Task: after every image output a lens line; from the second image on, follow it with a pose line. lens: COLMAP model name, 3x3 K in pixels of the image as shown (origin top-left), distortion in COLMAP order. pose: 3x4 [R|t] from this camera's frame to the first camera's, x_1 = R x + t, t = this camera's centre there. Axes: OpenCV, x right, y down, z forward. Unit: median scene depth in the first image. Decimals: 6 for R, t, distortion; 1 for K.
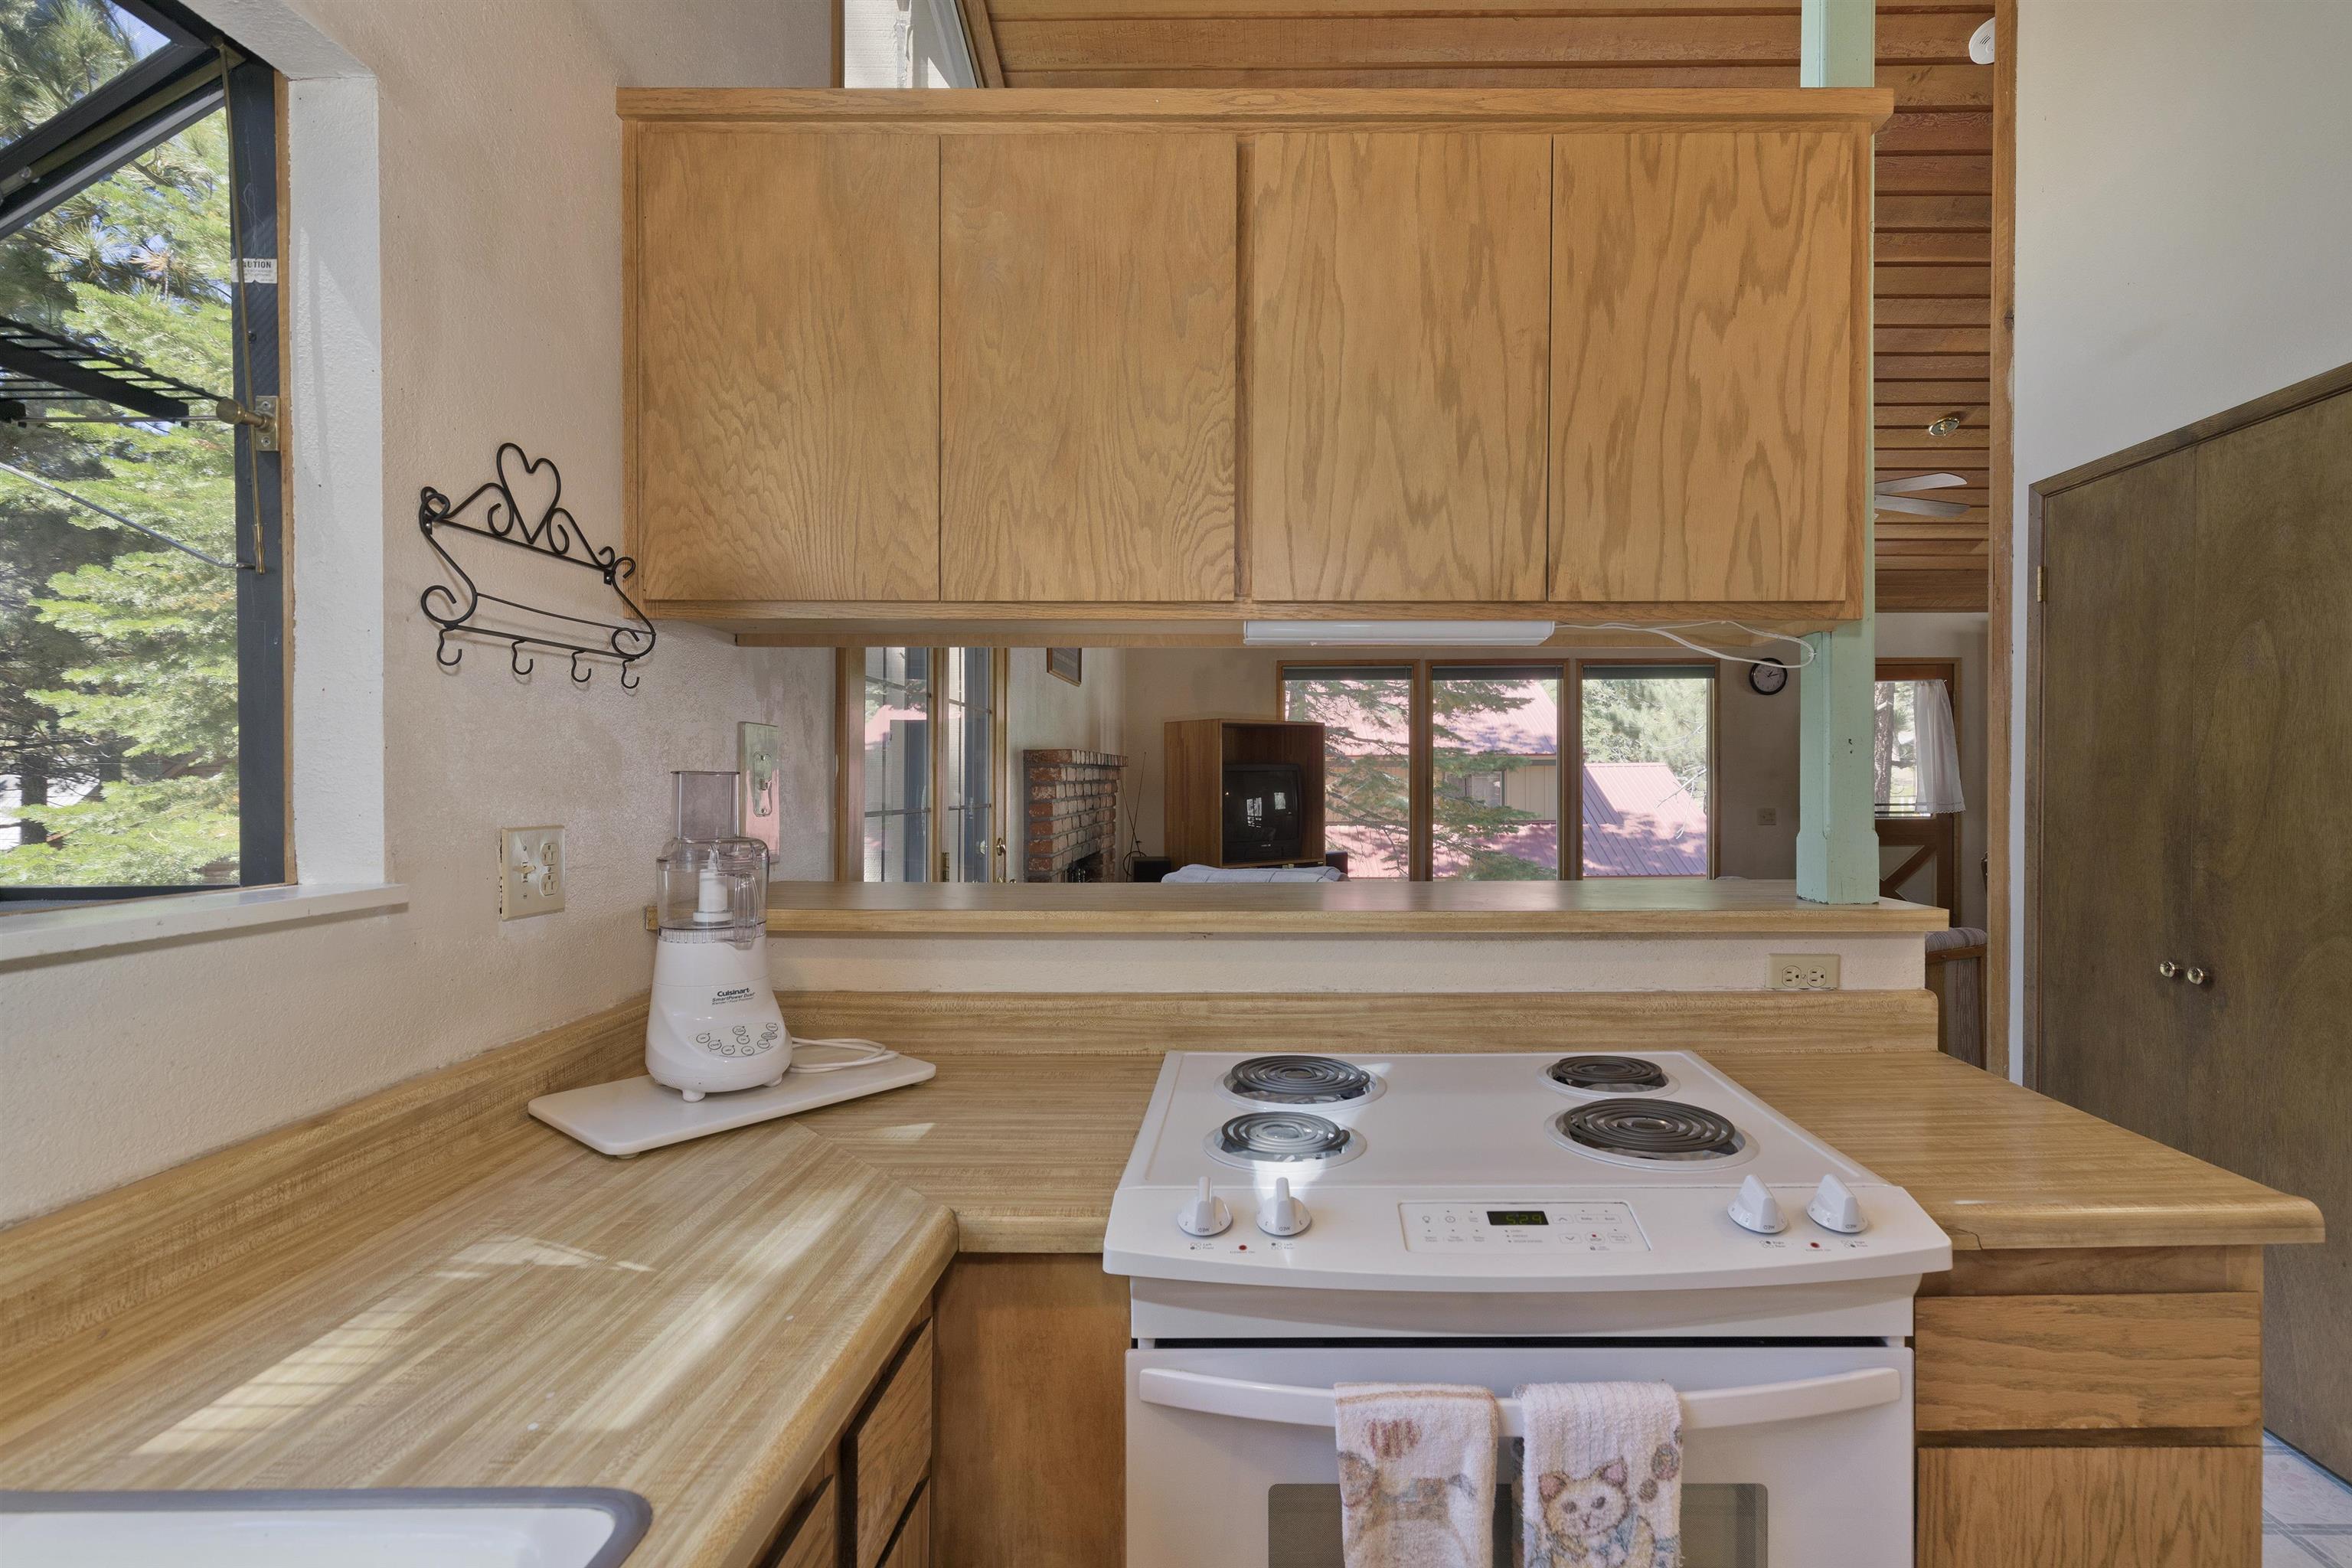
lens RADIAL K [[1118.4, 0, 1176.2], [0, 1118.4, 787.8], [0, 0, 1]] dist [0.014905, -0.000583]
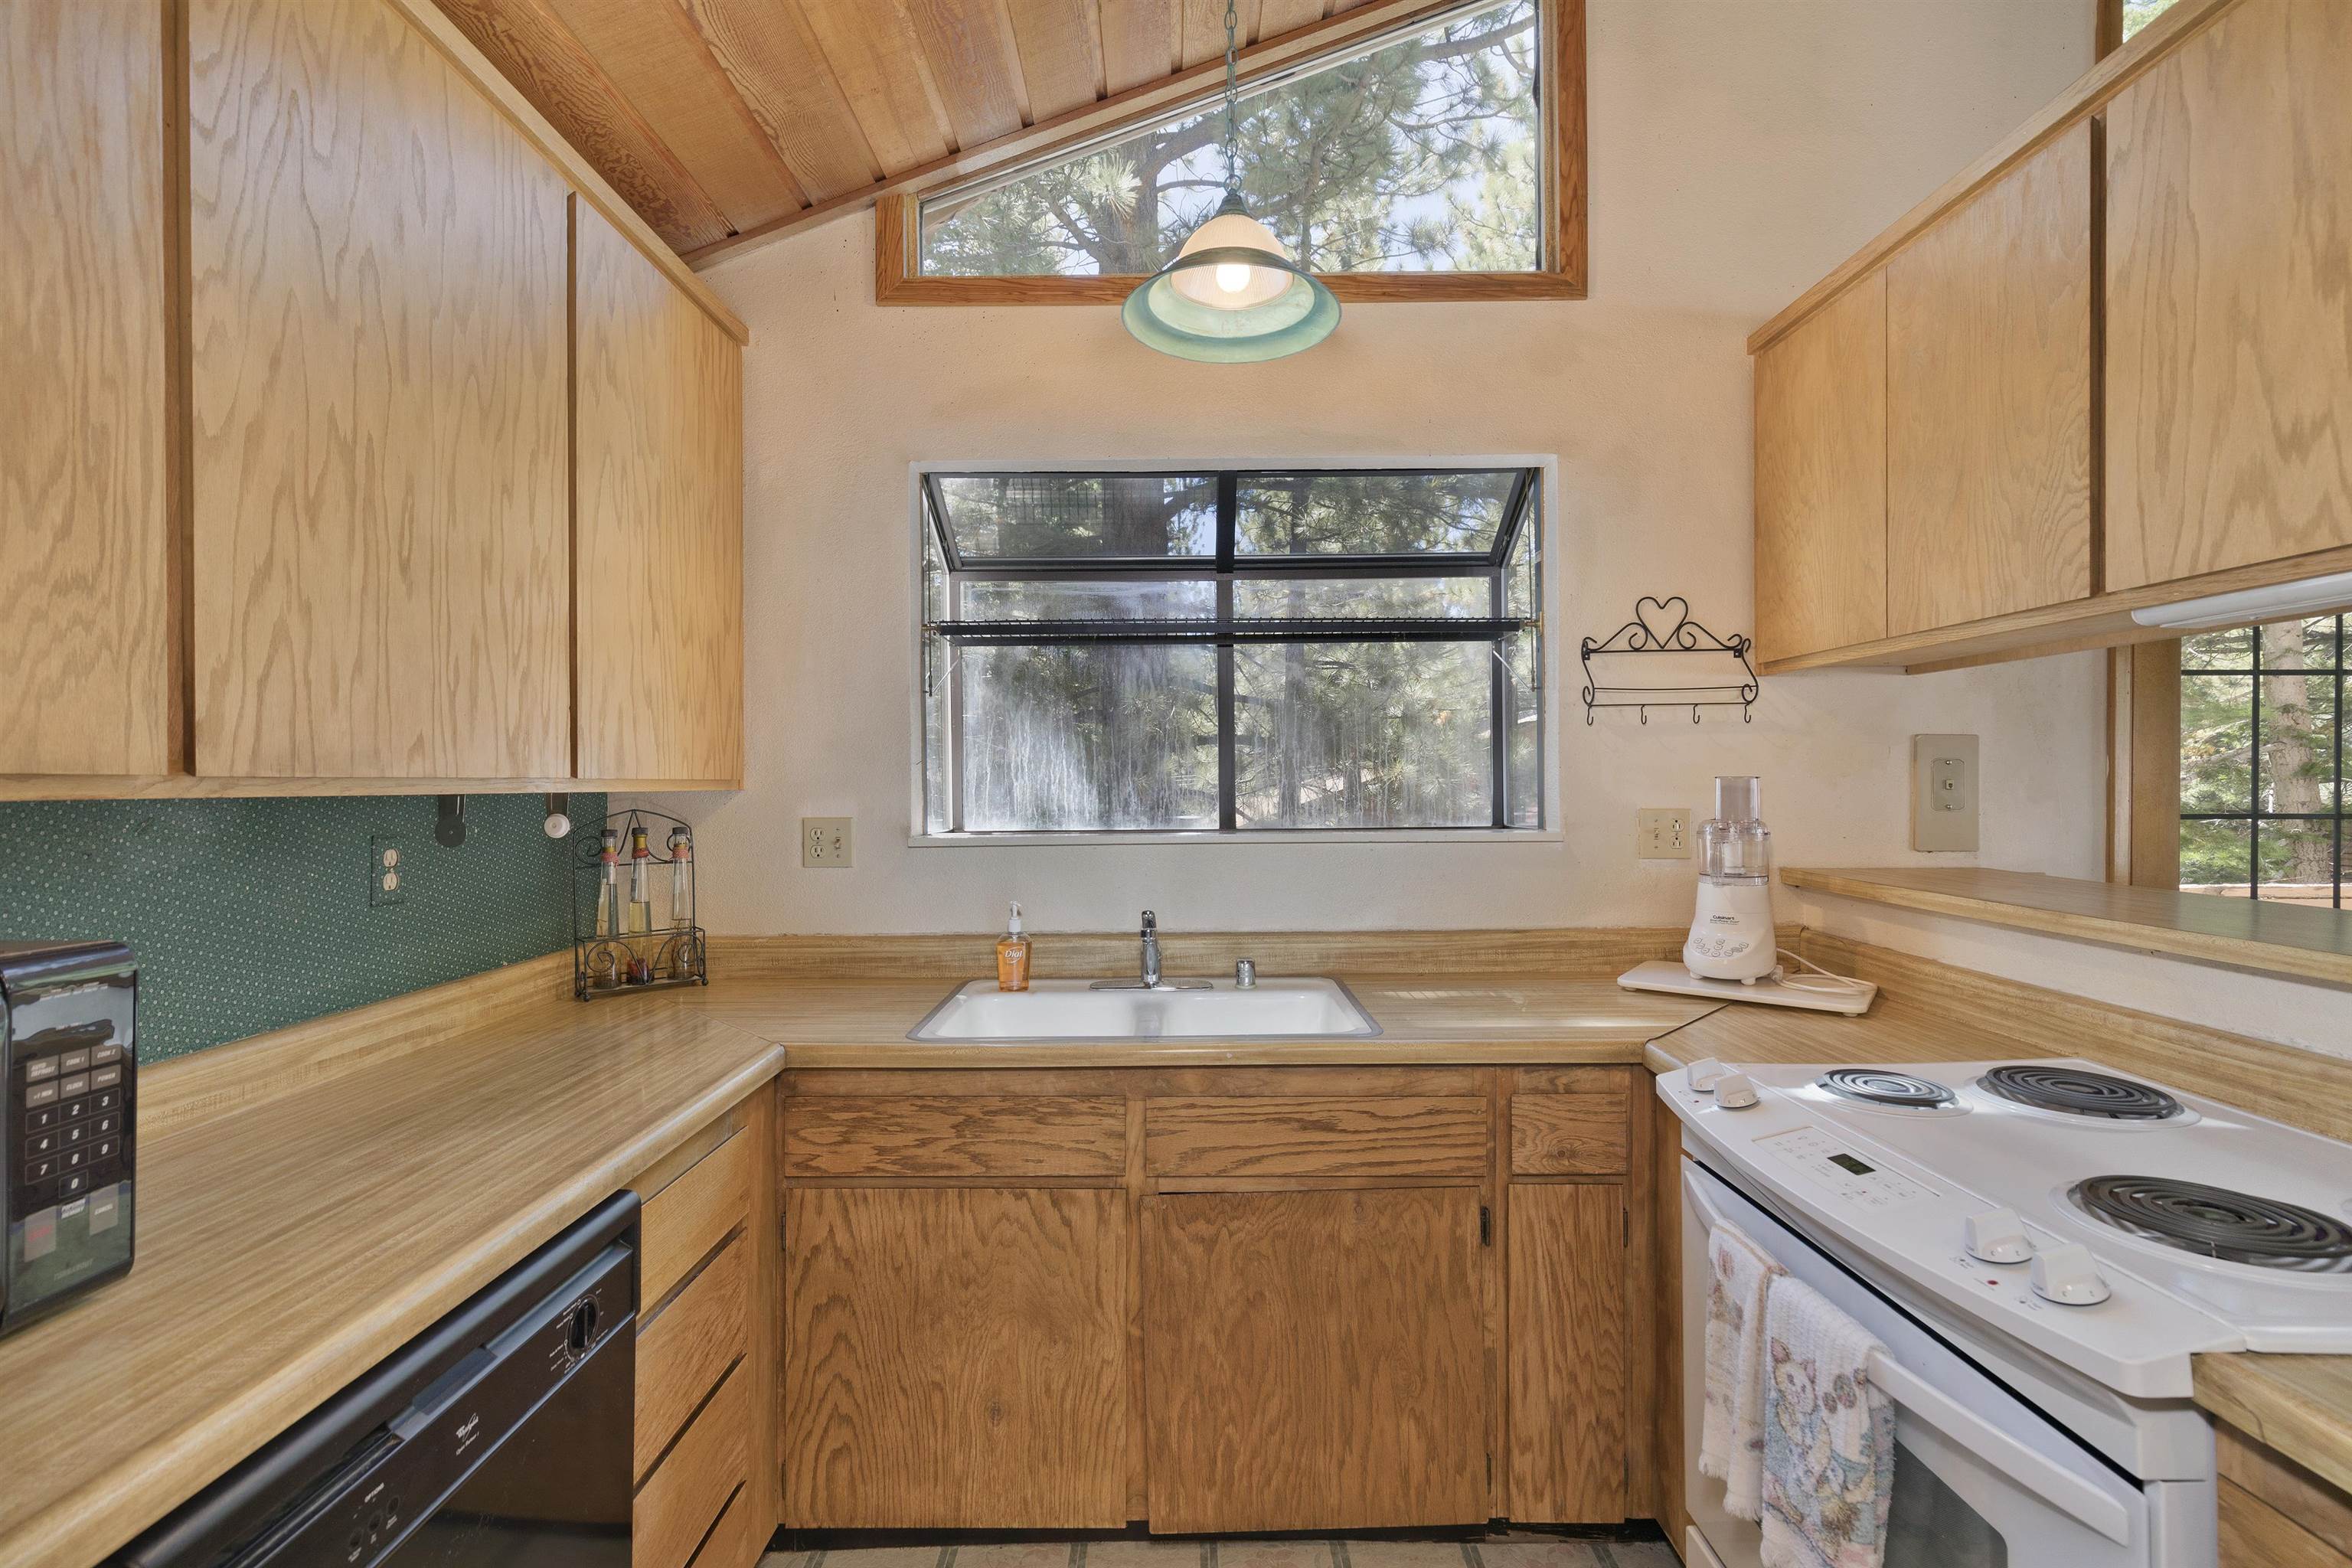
lens RADIAL K [[1053.5, 0, 1180.4], [0, 1053.5, 783.7], [0, 0, 1]] dist [0.012027, -0.003182]
pose [[0.000273, 0.003020, -0.999995, 0.968872], [-0.002490, 0.999992, 0.003019, -0.006805], [0.999997, 0.002489, 0.000281, 0.215818]]
